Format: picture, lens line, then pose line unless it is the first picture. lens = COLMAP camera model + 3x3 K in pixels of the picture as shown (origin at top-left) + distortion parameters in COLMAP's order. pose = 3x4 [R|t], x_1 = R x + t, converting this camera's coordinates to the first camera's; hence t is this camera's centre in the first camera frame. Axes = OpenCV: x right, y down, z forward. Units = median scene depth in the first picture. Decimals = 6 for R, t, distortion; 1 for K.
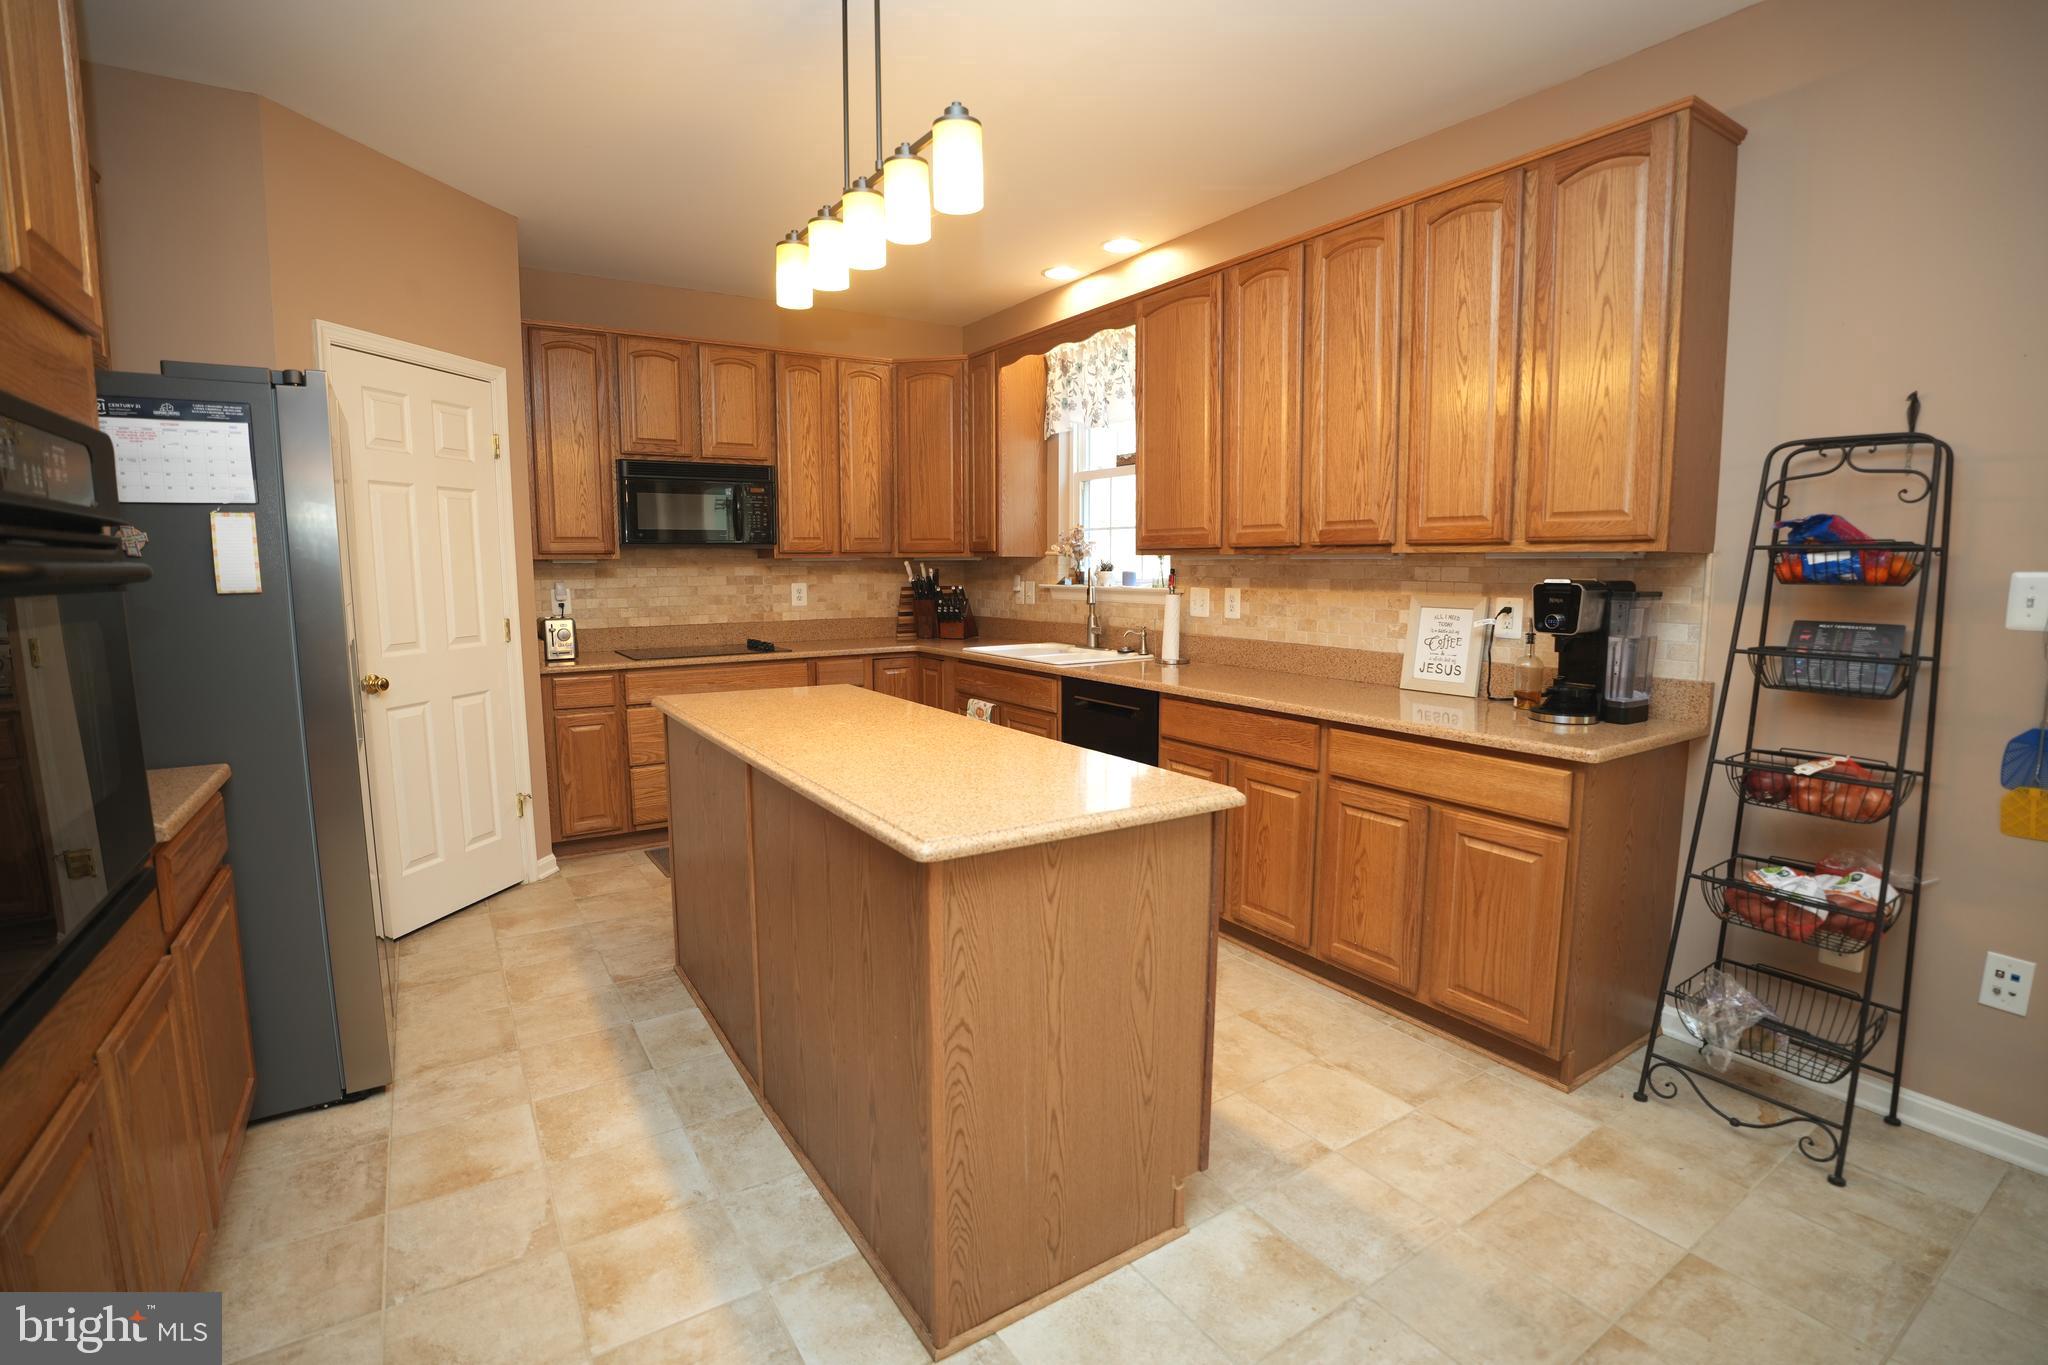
lens RADIAL K [[944.6, 0, 990.9], [0, 944.6, 673.8], [0, 0, 1]] dist [-0.061971, 0.015134]
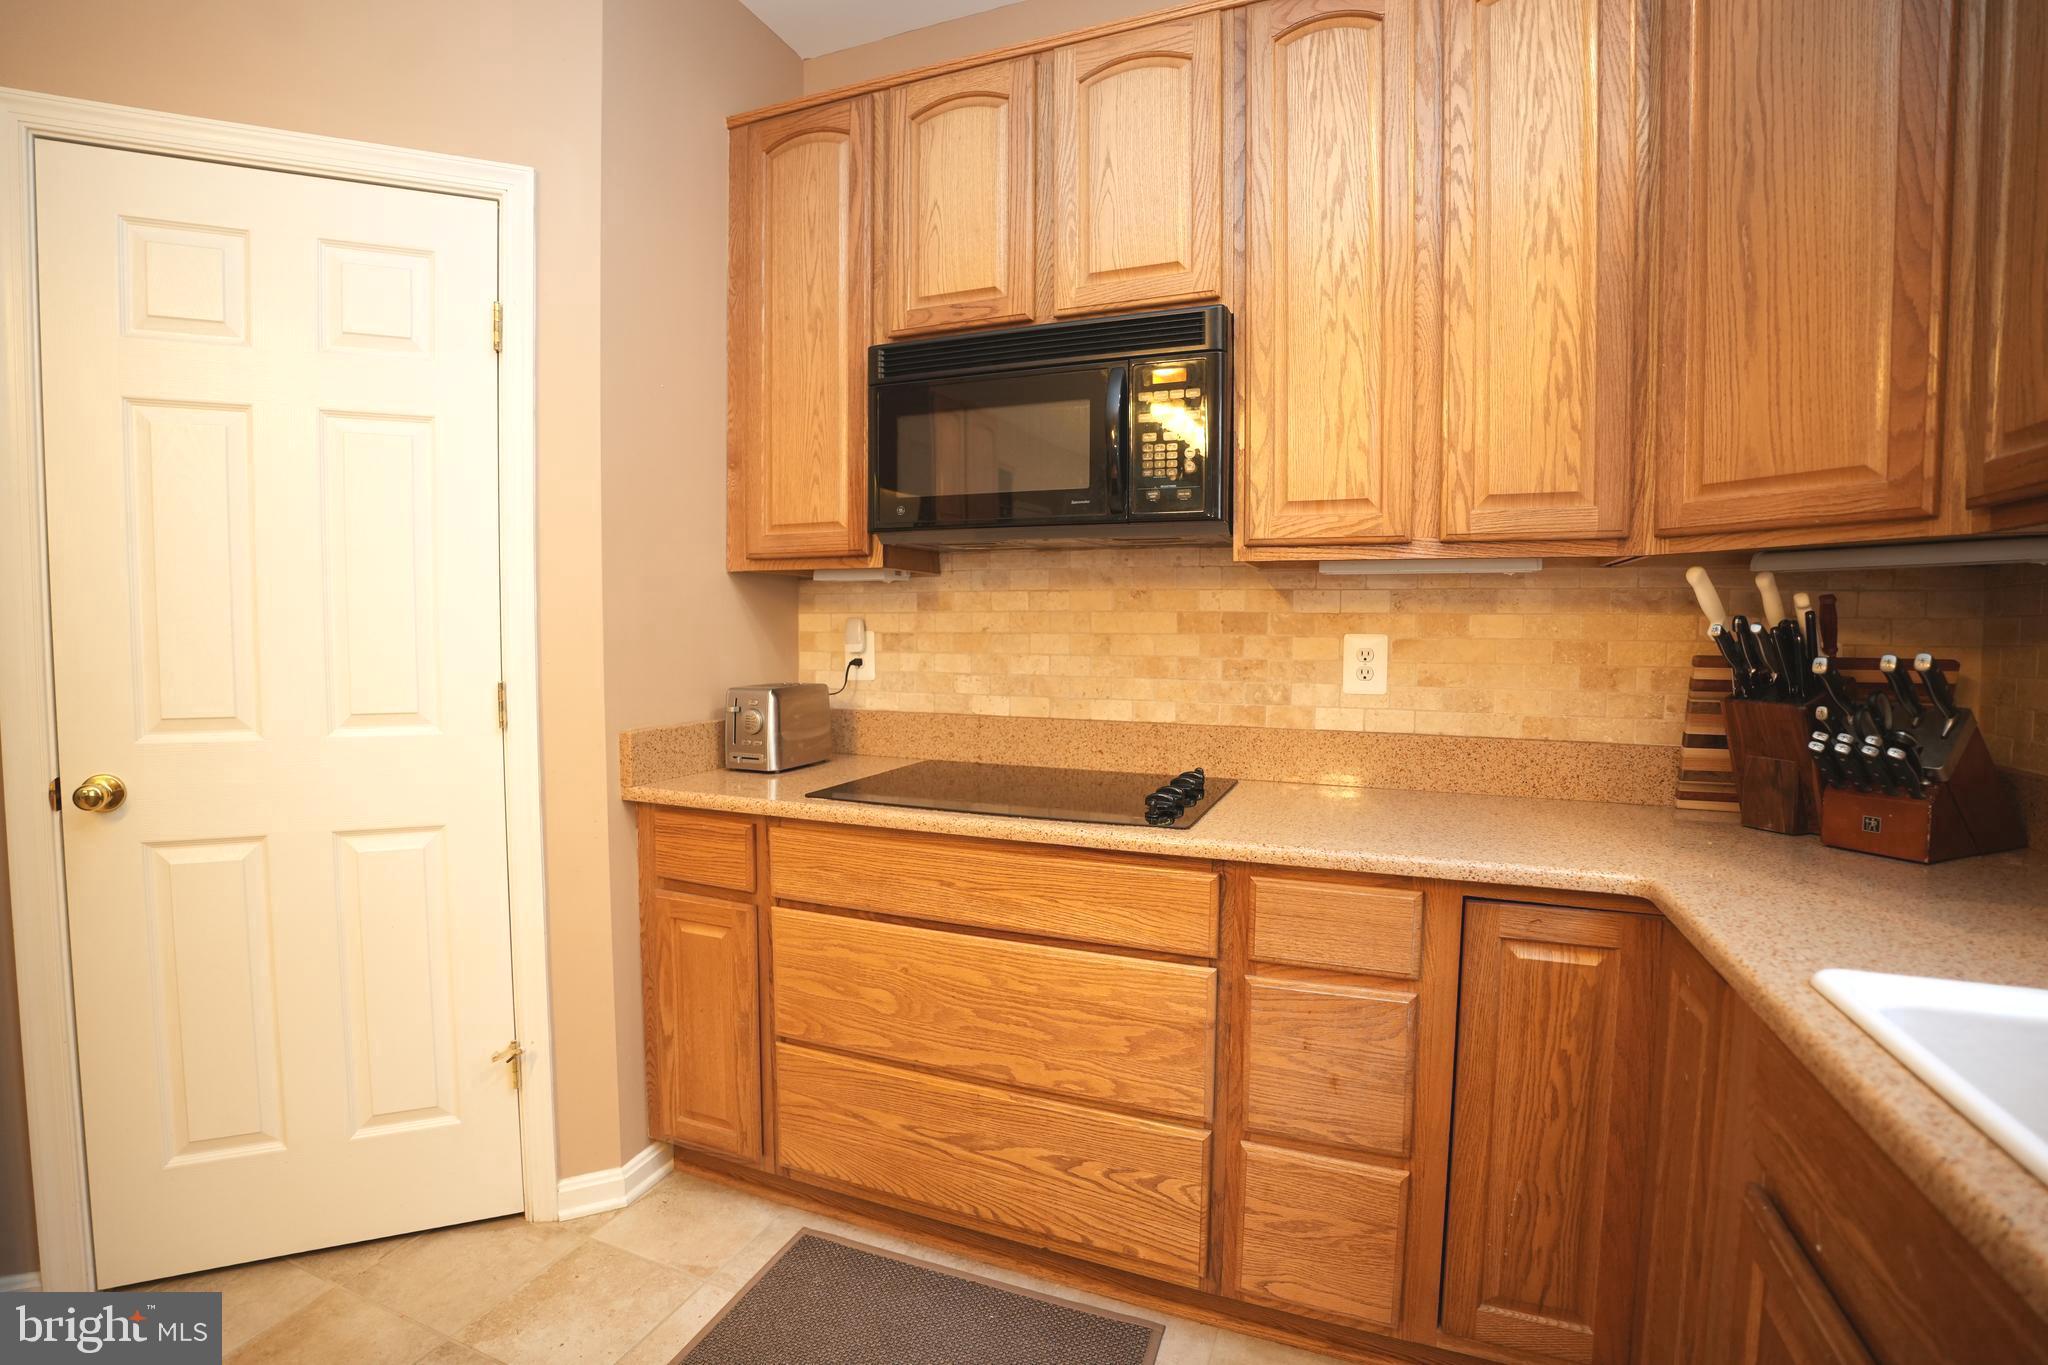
lens RADIAL K [[944.6, 0, 1040.8], [0, 944.6, 680.1], [0, 0, 1]] dist [-0.061971, 0.015134]
pose [[0.592155, 0.052319, -0.804124, 0.039107], [-0.103097, 0.994608, -0.011208, -0.103624], [0.799202, 0.089540, 0.594356, 1.162303]]
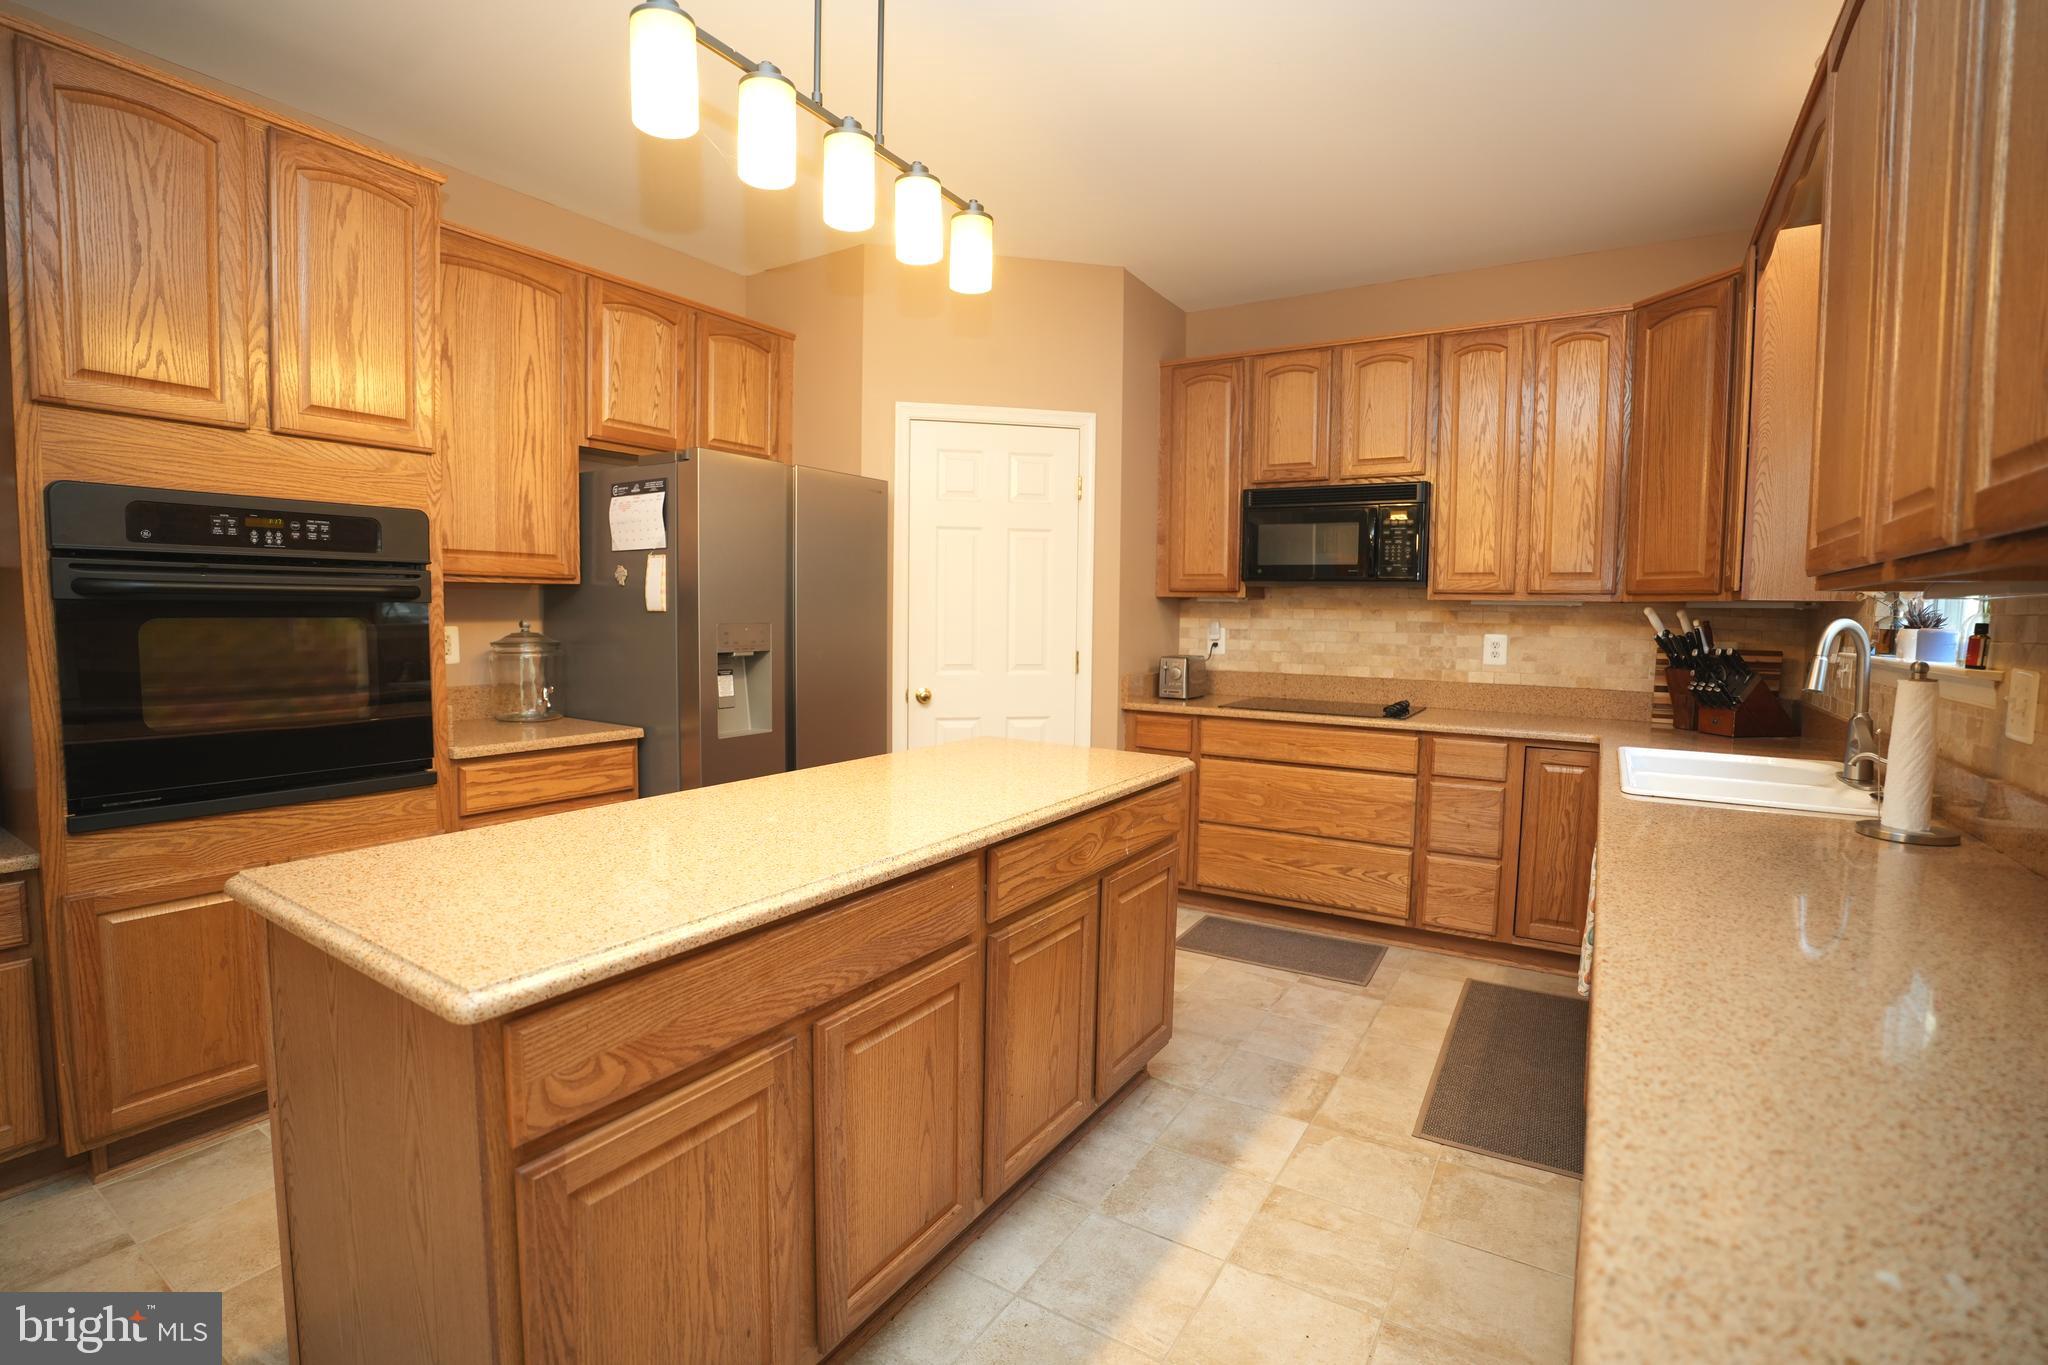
lens RADIAL K [[944.6, 0, 1047.7], [0, 944.6, 682.2], [0, 0, 1]] dist [-0.061971, 0.015134]
pose [[0.446861, 0.079193, -0.891091, 0.518110], [-0.119498, 0.992432, 0.028273, -0.063246], [0.886586, 0.093849, 0.452943, 0.607501]]
